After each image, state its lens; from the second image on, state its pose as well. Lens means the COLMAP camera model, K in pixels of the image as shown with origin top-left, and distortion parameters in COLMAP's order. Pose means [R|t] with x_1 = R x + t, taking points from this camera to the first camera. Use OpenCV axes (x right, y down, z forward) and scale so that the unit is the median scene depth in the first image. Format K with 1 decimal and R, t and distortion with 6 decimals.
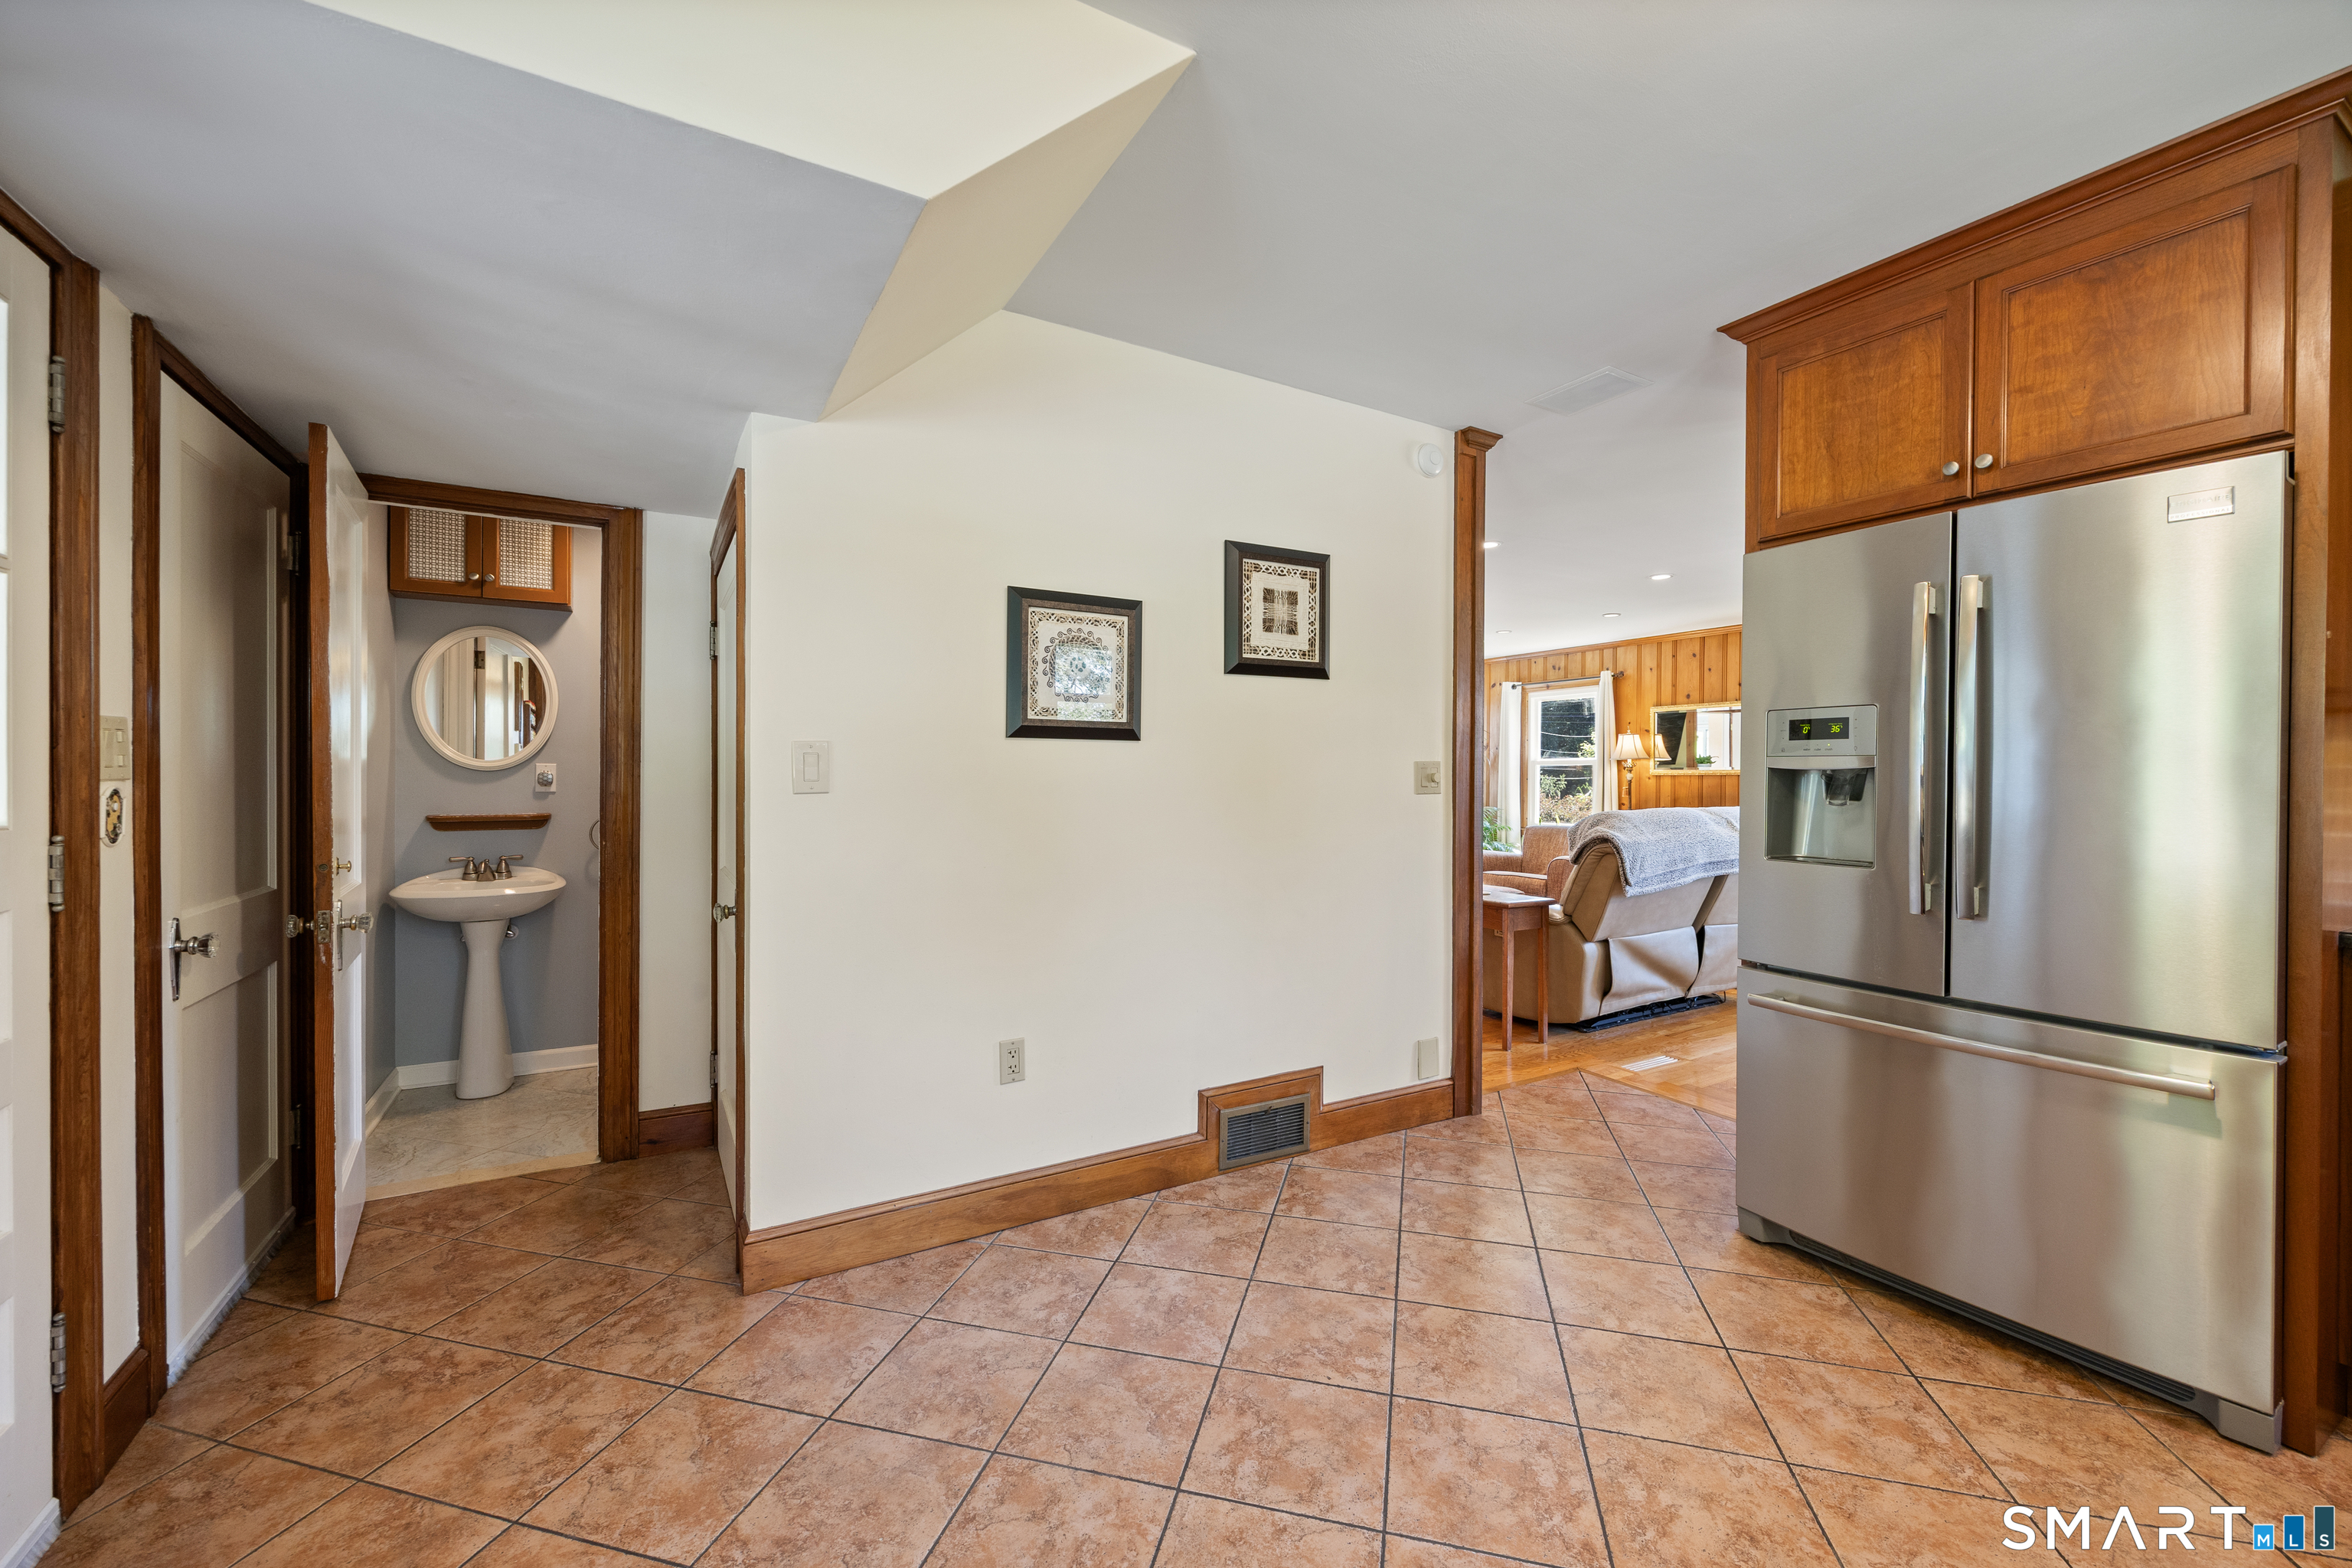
lens RADIAL K [[926.2, 0, 1187.4], [0, 926.2, 779.2], [0, 0, 1]] dist [-0.001167, 0.000123]
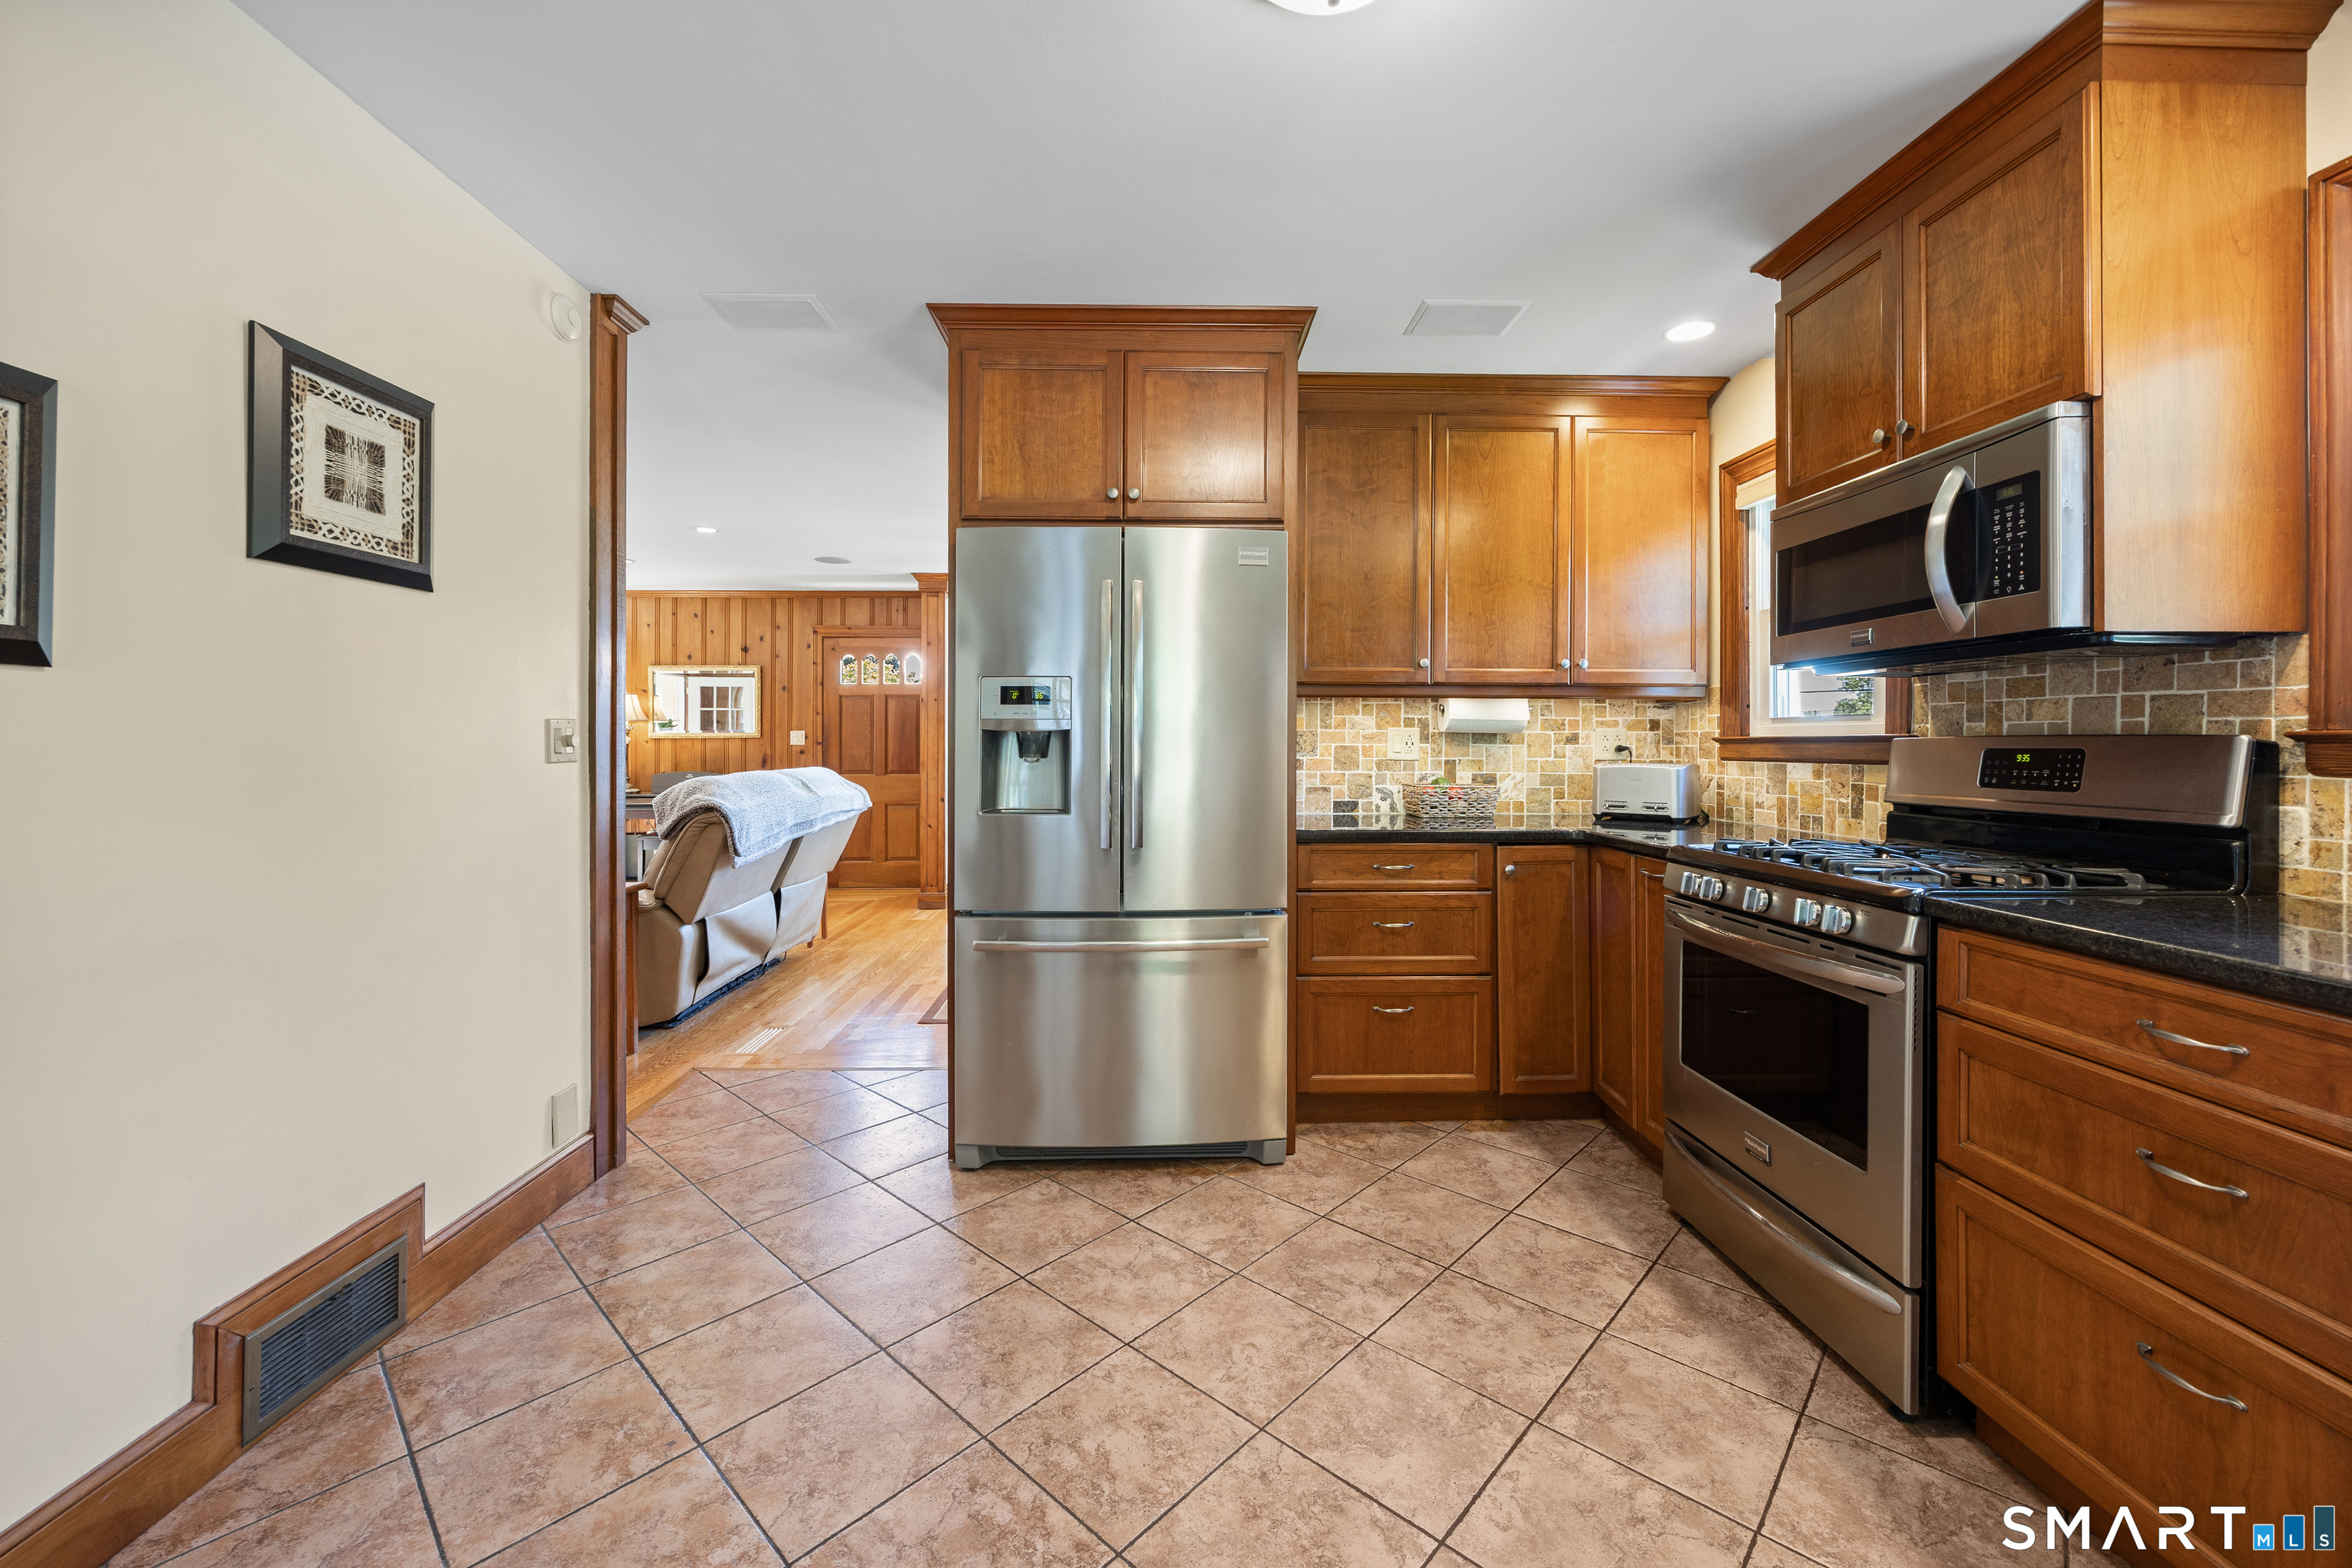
lens RADIAL K [[924.8, 0, 1181.3], [0, 924.8, 739.0], [0, 0, 1]] dist [-0.001644, -0.000061]
pose [[0.479870, -0.004283, 0.877329, -0.201558], [0.008194, 0.999966, 0.000399, 0.001097], [-0.877301, 0.006998, 0.479889, 0.261859]]
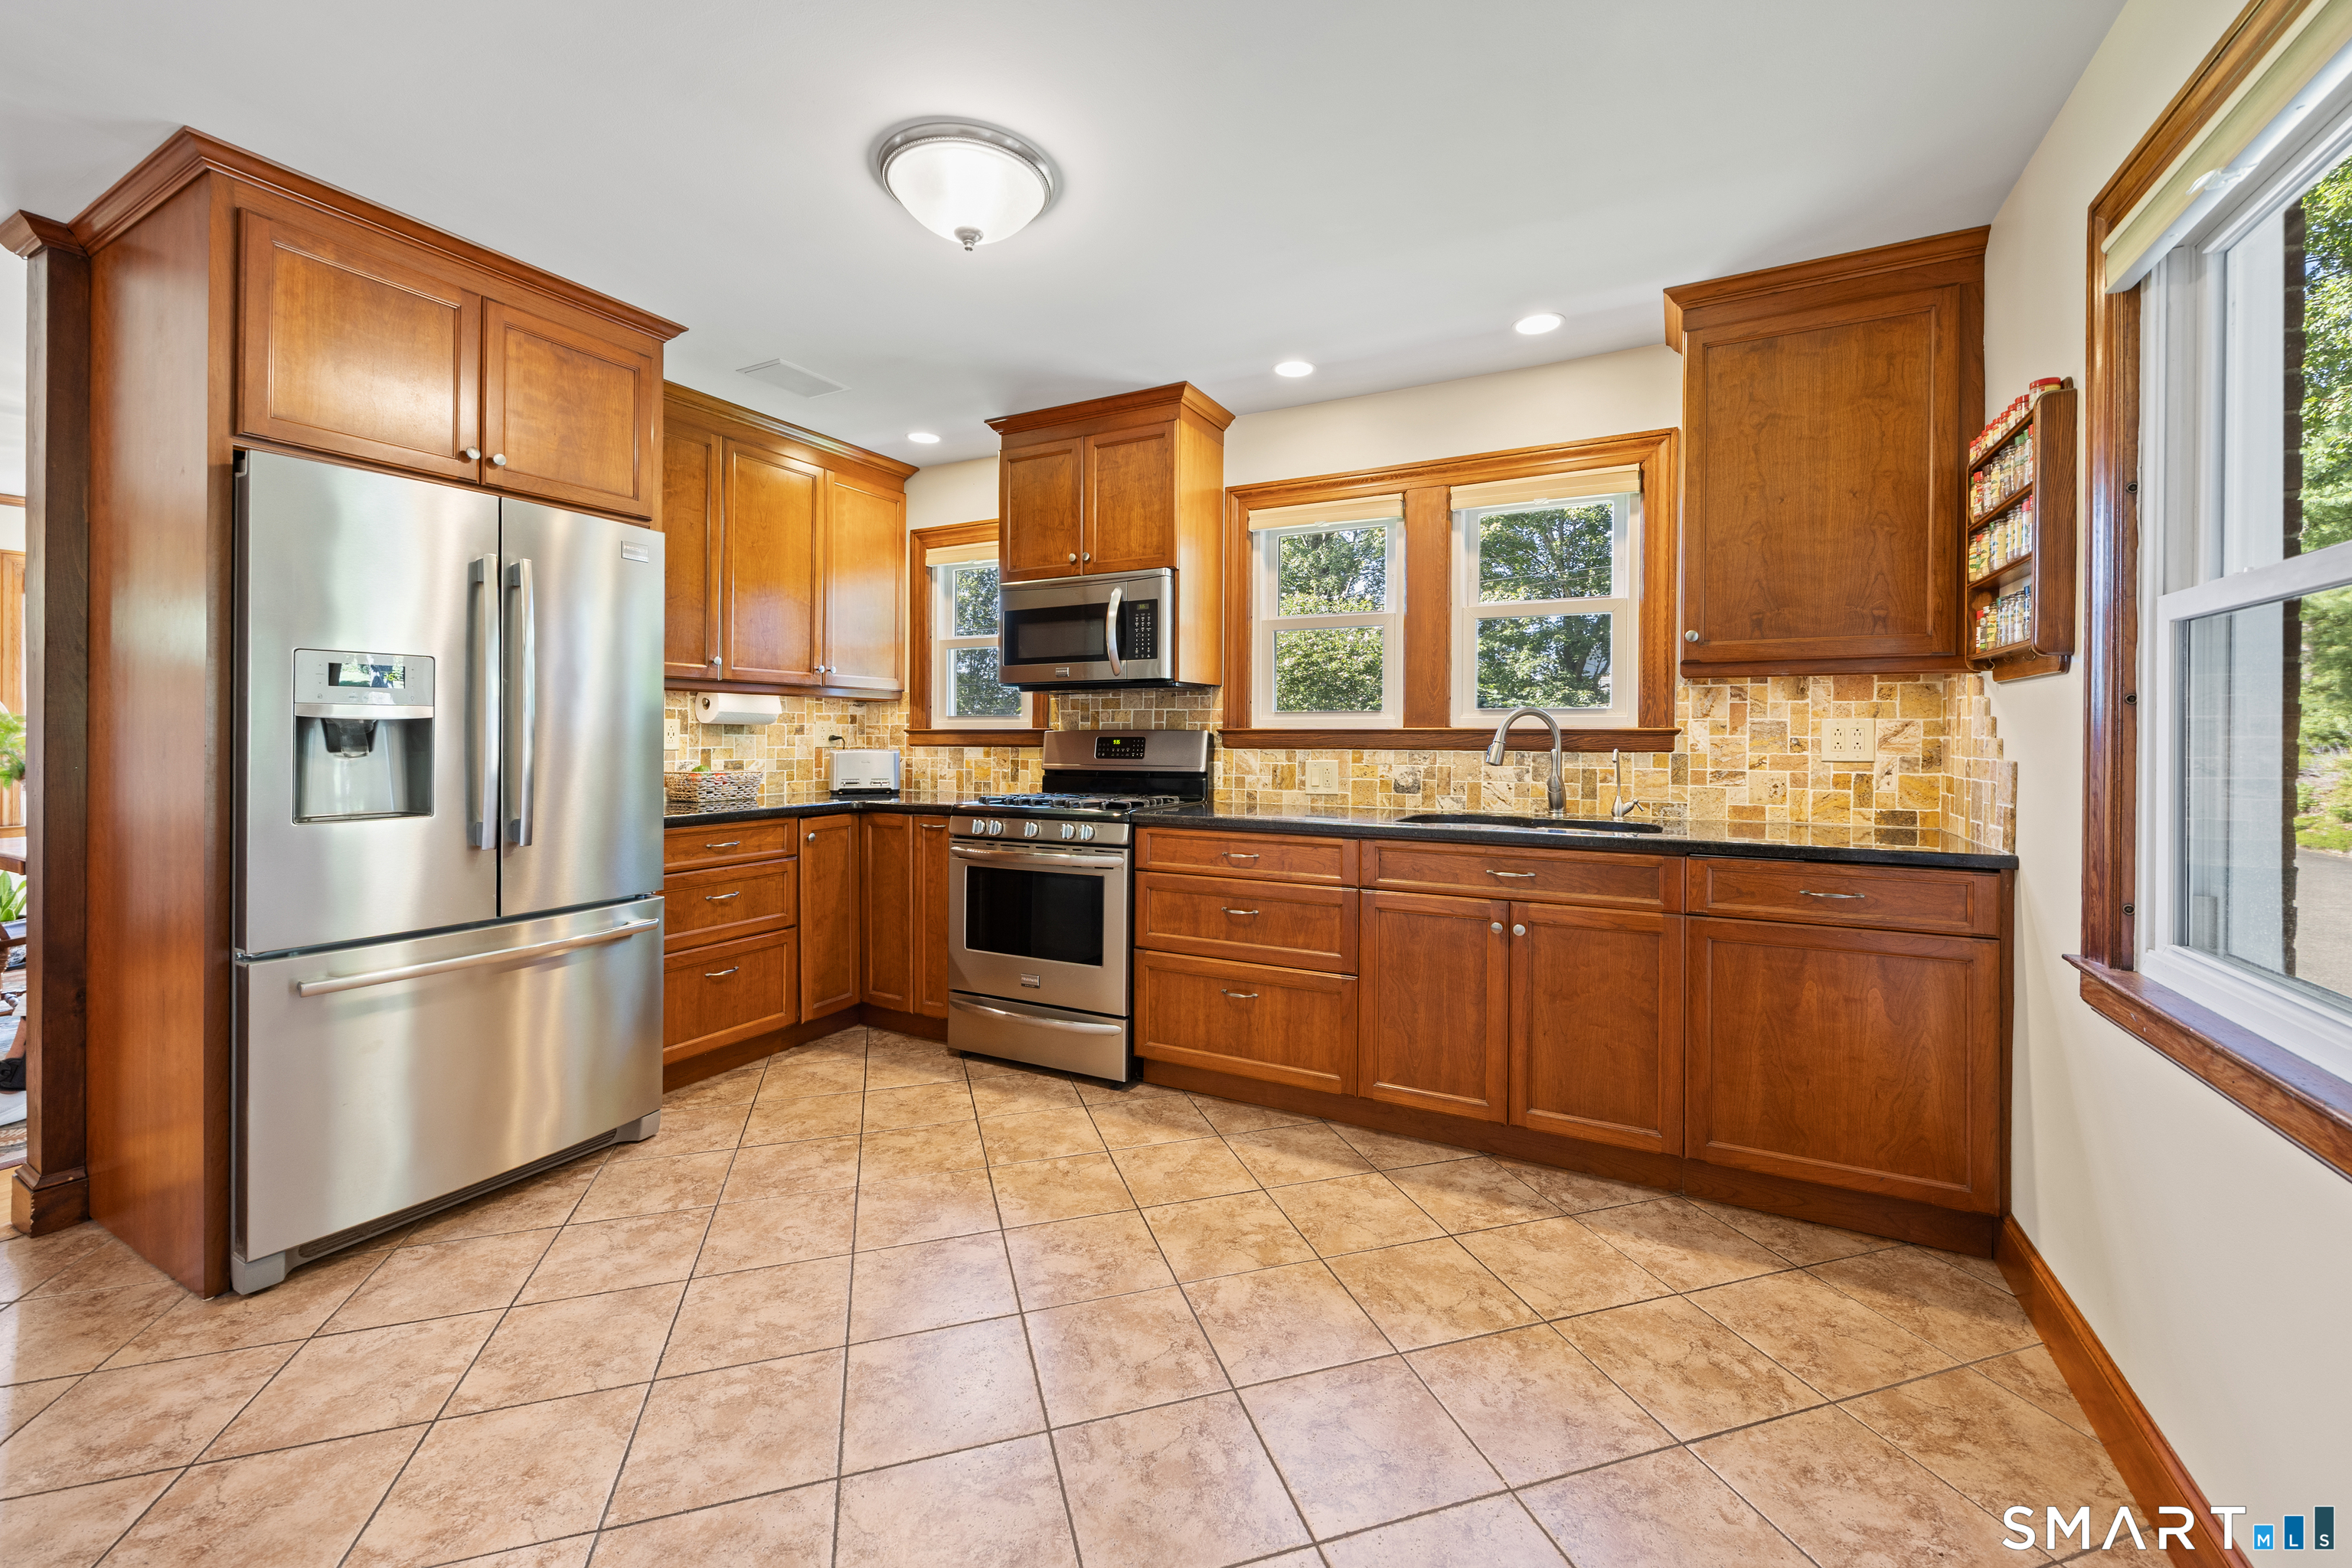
lens RADIAL K [[924.8, 0, 1181.3], [0, 924.8, 739.0], [0, 0, 1]] dist [-0.001644, -0.000061]
pose [[-0.521898, -0.014229, 0.852889, -0.492080], [-0.001297, 0.999873, 0.015887, -0.005068], [-0.853007, 0.007185, -0.521850, 0.713053]]
